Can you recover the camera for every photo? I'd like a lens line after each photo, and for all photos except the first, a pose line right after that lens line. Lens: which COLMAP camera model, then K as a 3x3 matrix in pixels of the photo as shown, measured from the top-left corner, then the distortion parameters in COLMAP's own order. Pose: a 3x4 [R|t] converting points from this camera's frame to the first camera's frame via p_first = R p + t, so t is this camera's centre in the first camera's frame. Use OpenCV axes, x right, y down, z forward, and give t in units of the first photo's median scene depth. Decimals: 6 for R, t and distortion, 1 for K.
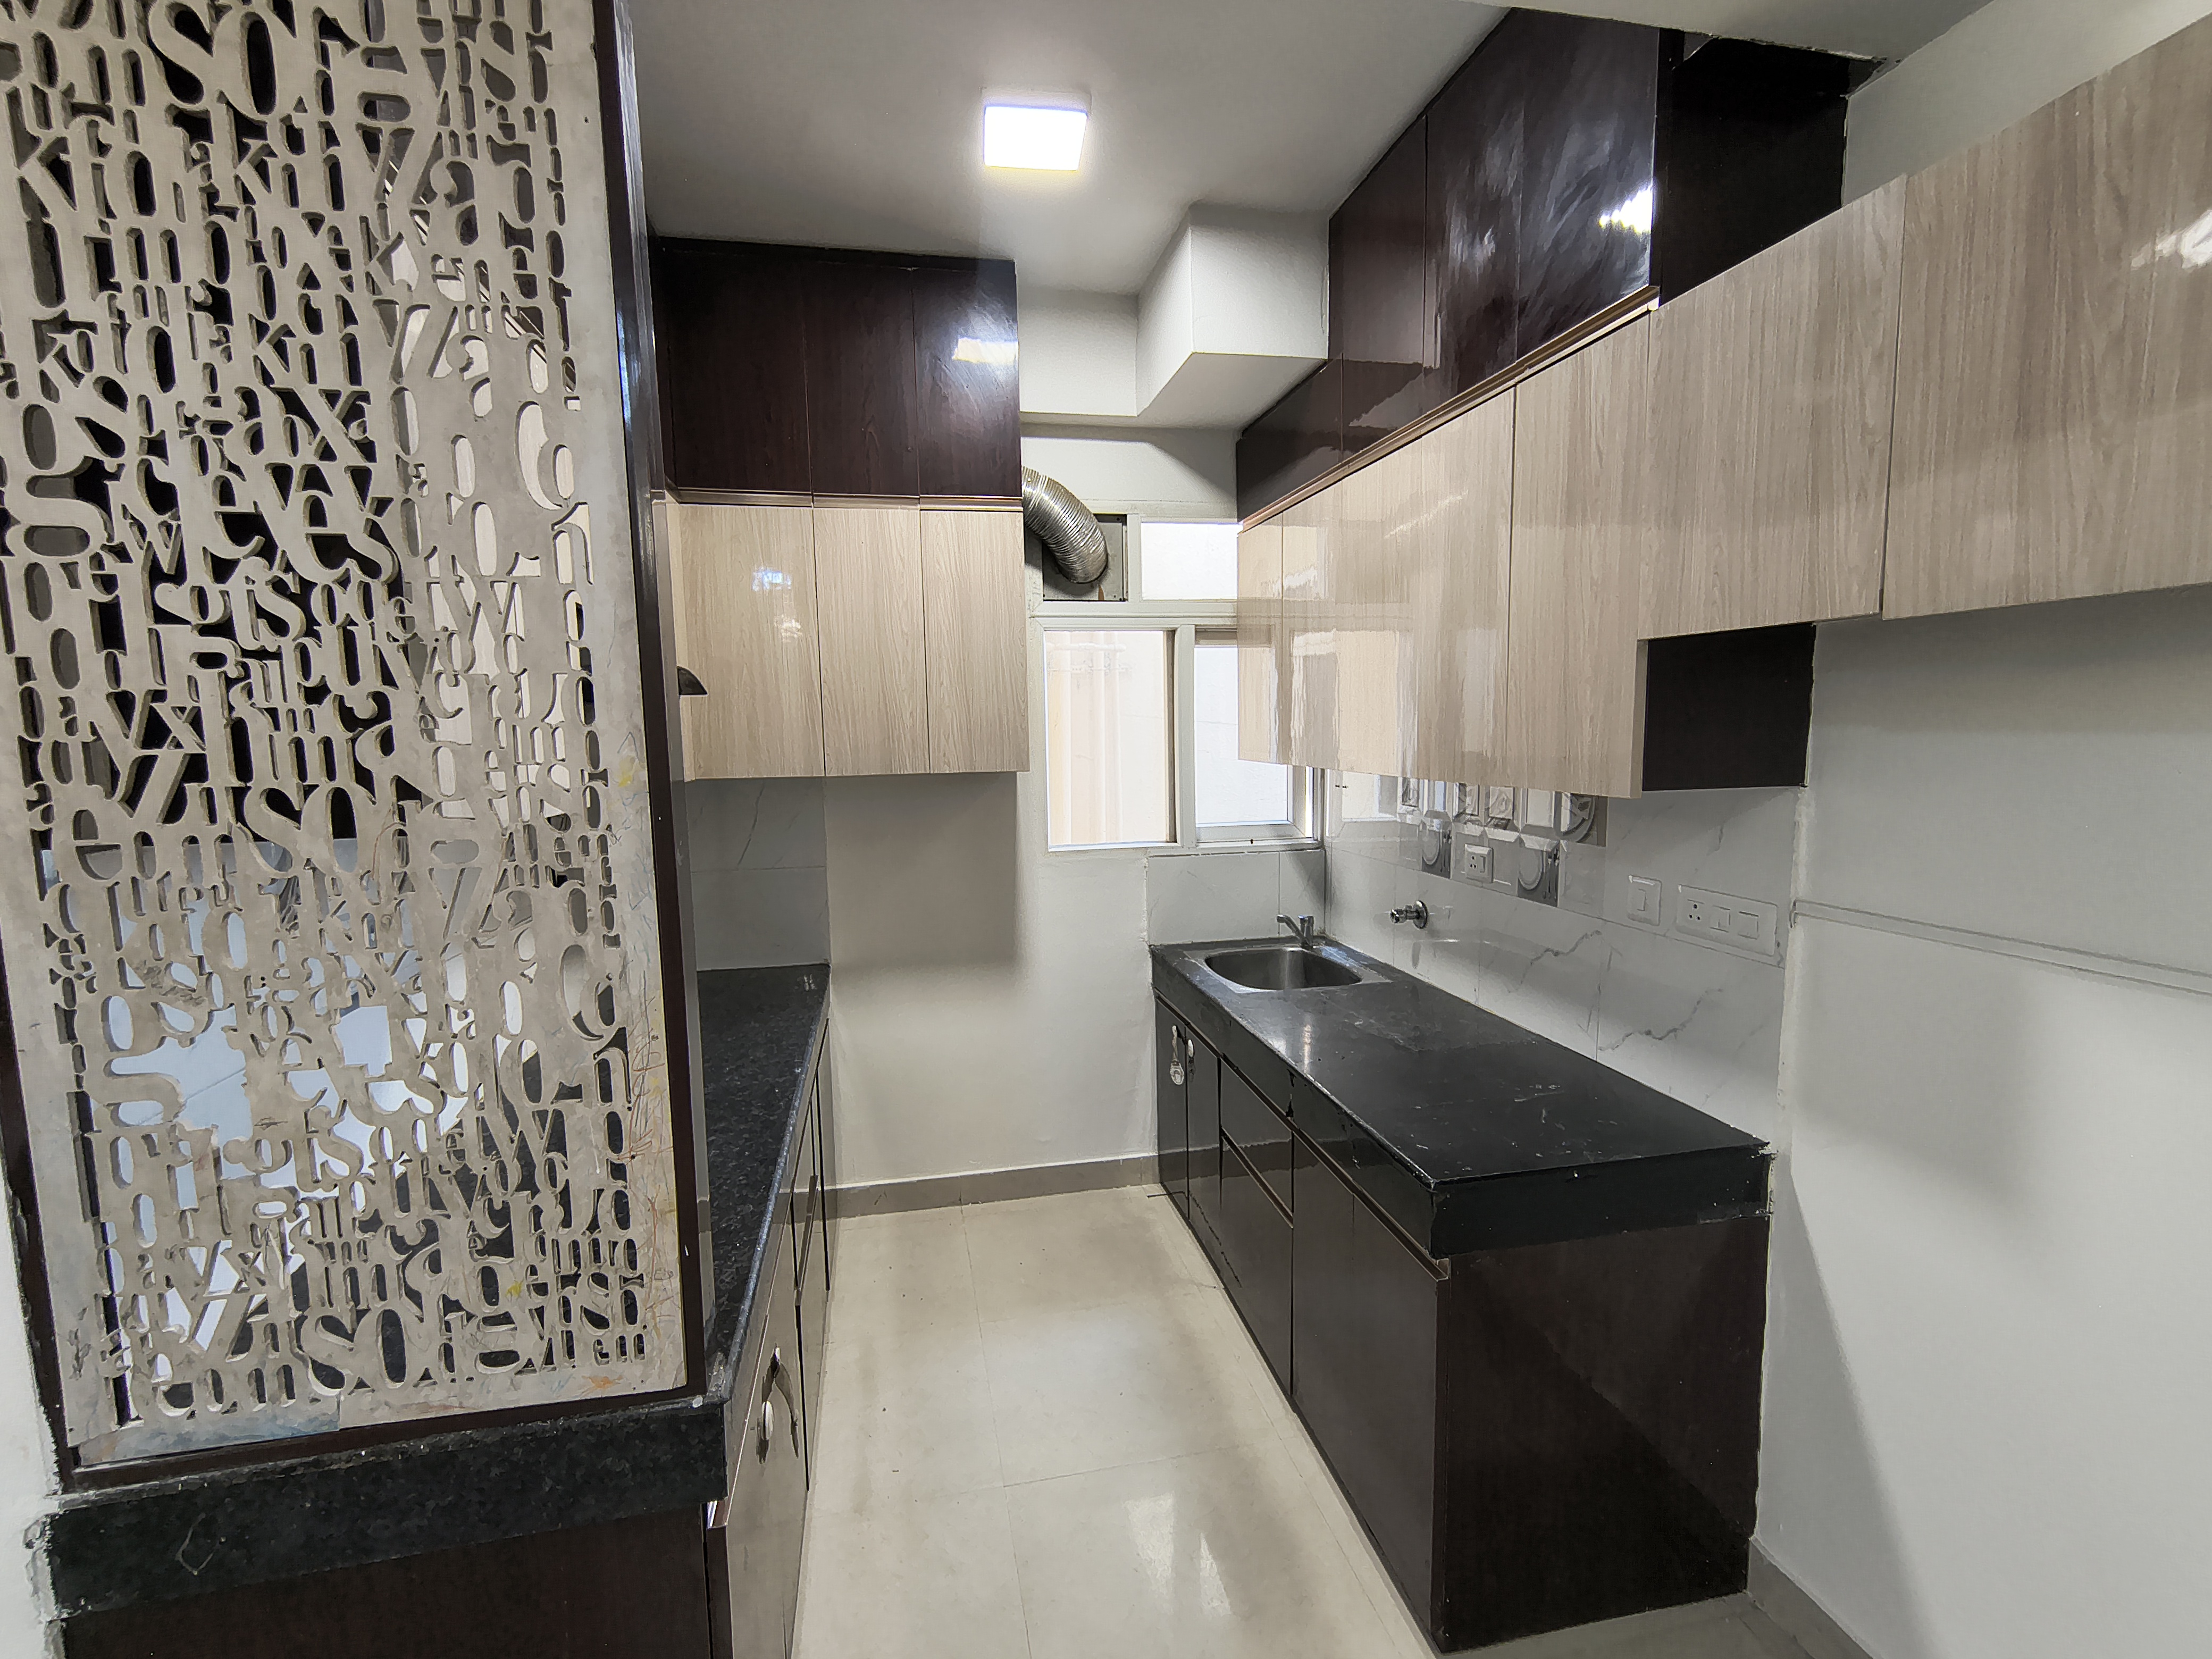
lens RADIAL K [[1026.1, 0, 1123.2], [0, 1026.1, 840.9], [0, 0, 1]] dist [-0.003961, 0.000915]
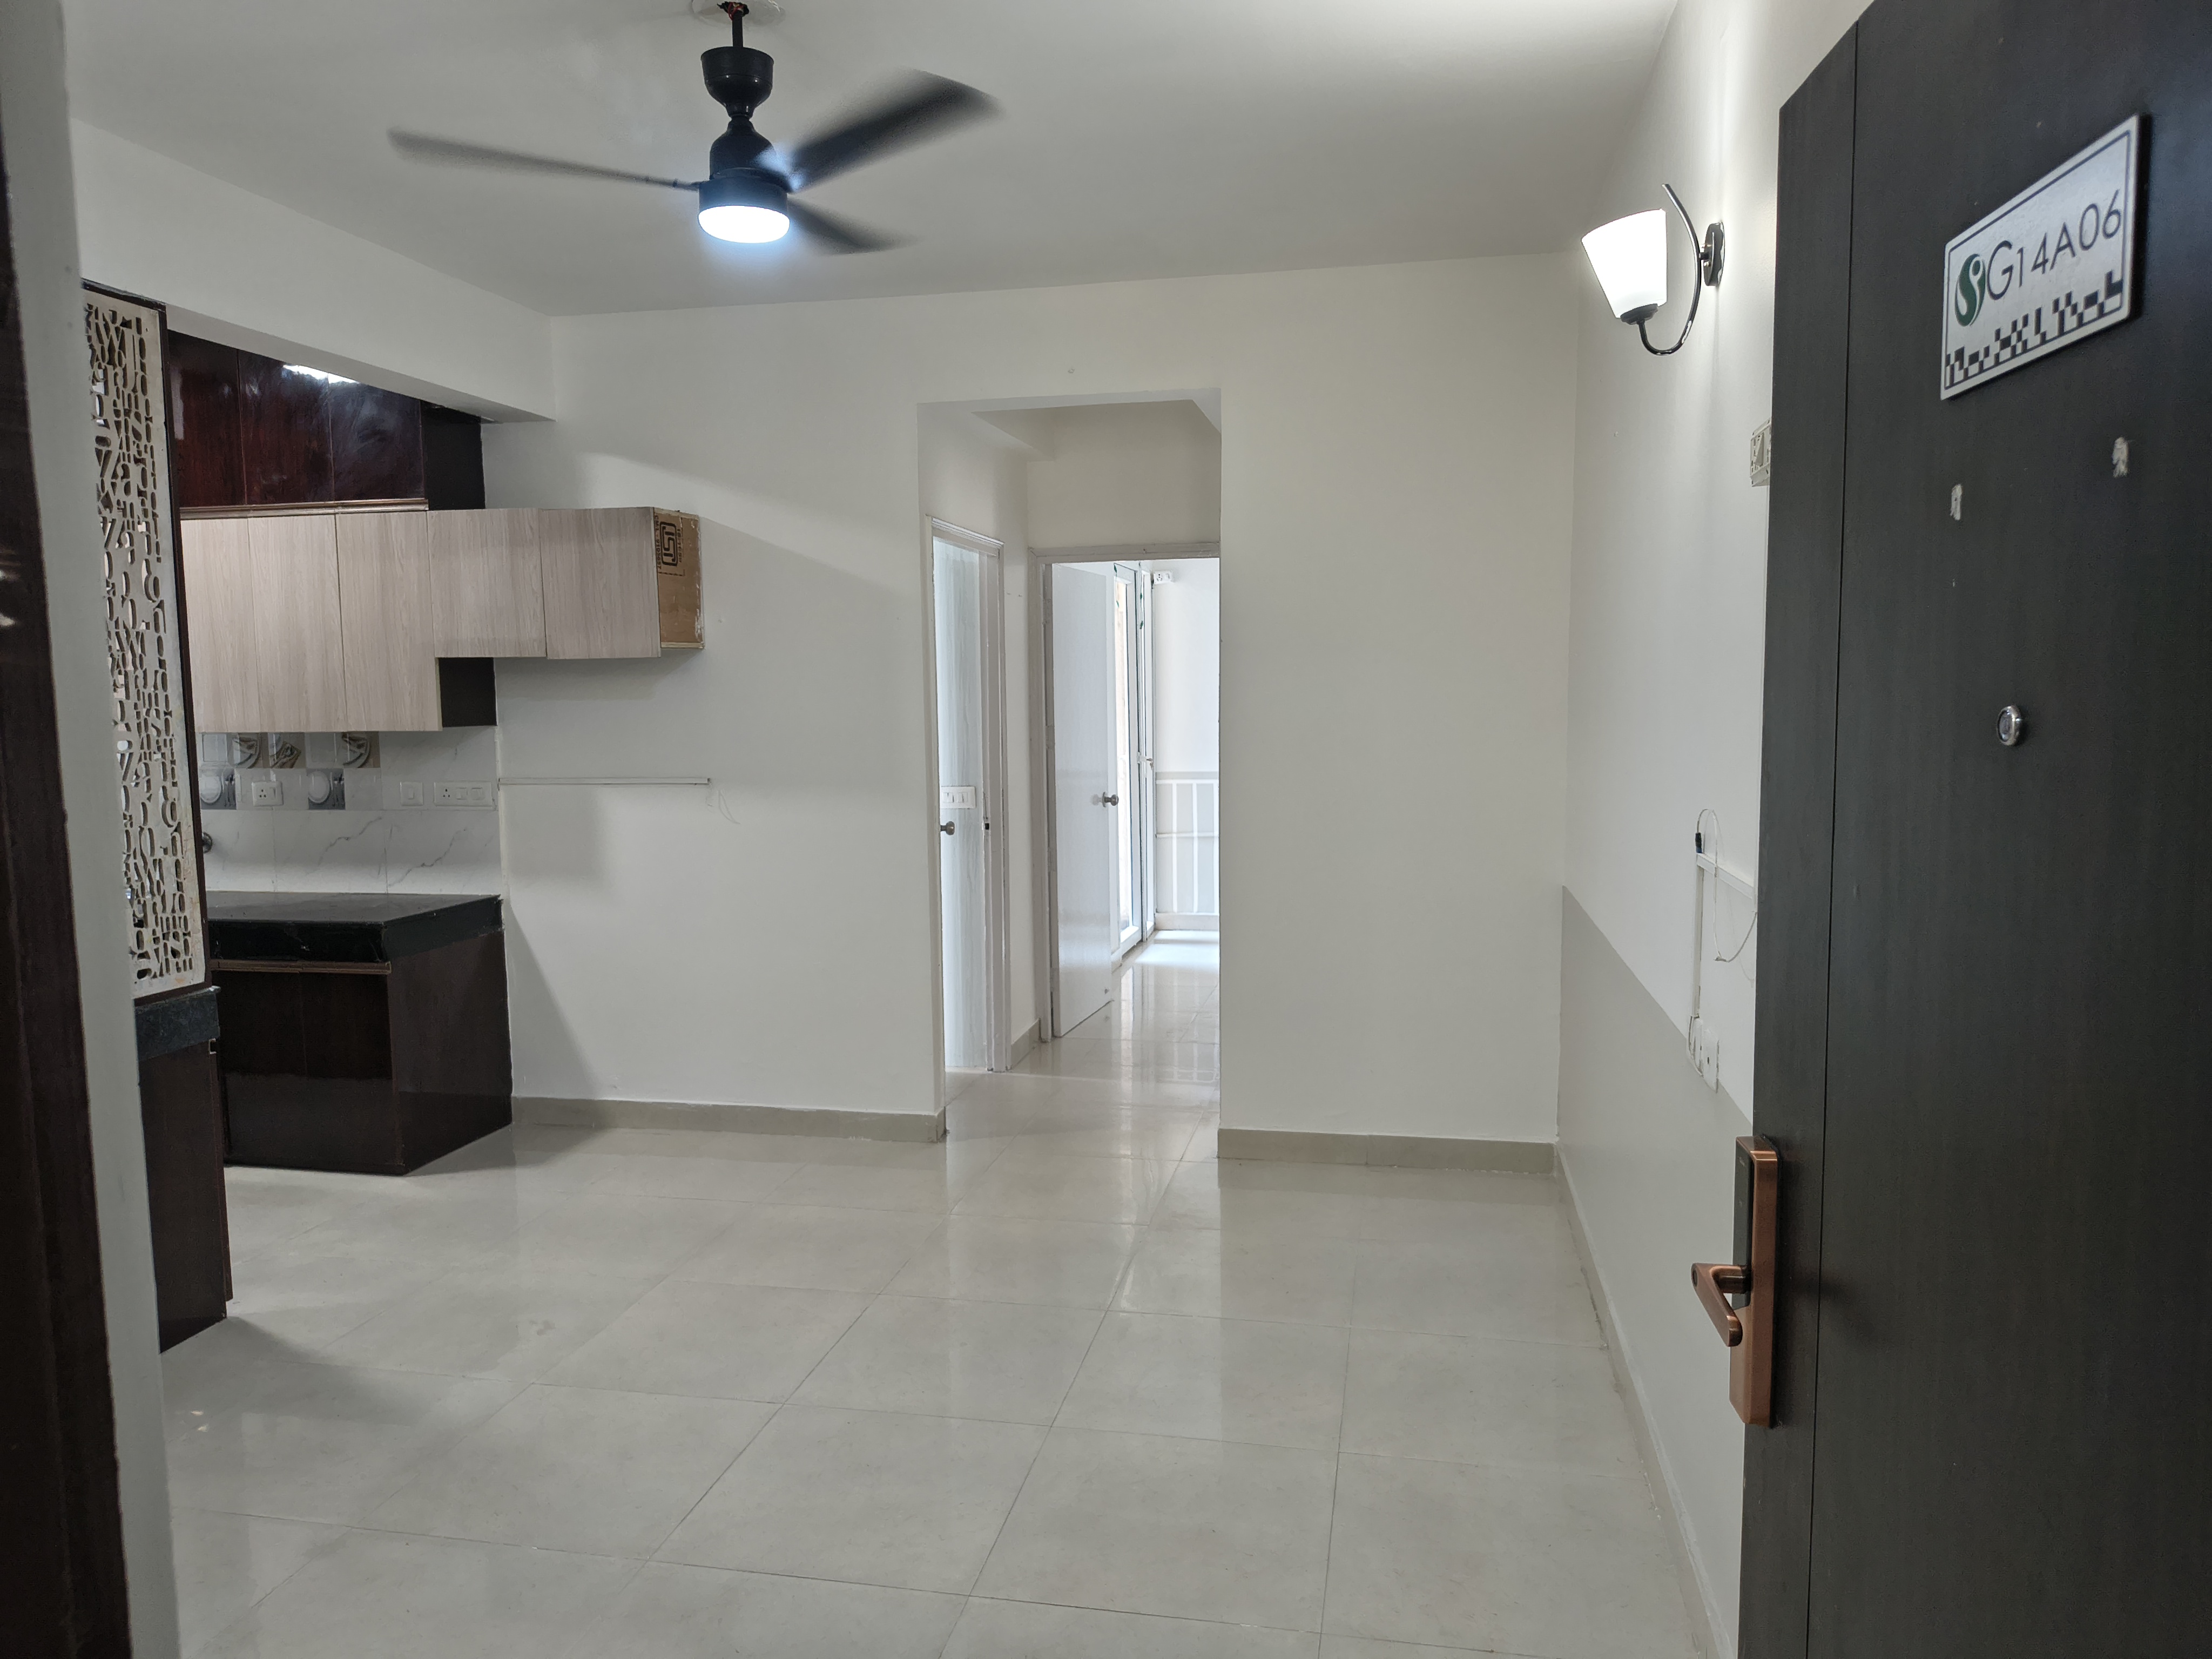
lens RADIAL K [[1529.4, 0, 1112.8], [0, 1529.4, 828.4], [0, 0, 1]] dist [0.049800, -0.035360]
pose [[0.393778, -0.073446, 0.916266, -2.850981], [0.109865, 0.993418, 0.032414, 0.312895], [-0.912616, 0.087902, 0.399256, -2.308662]]
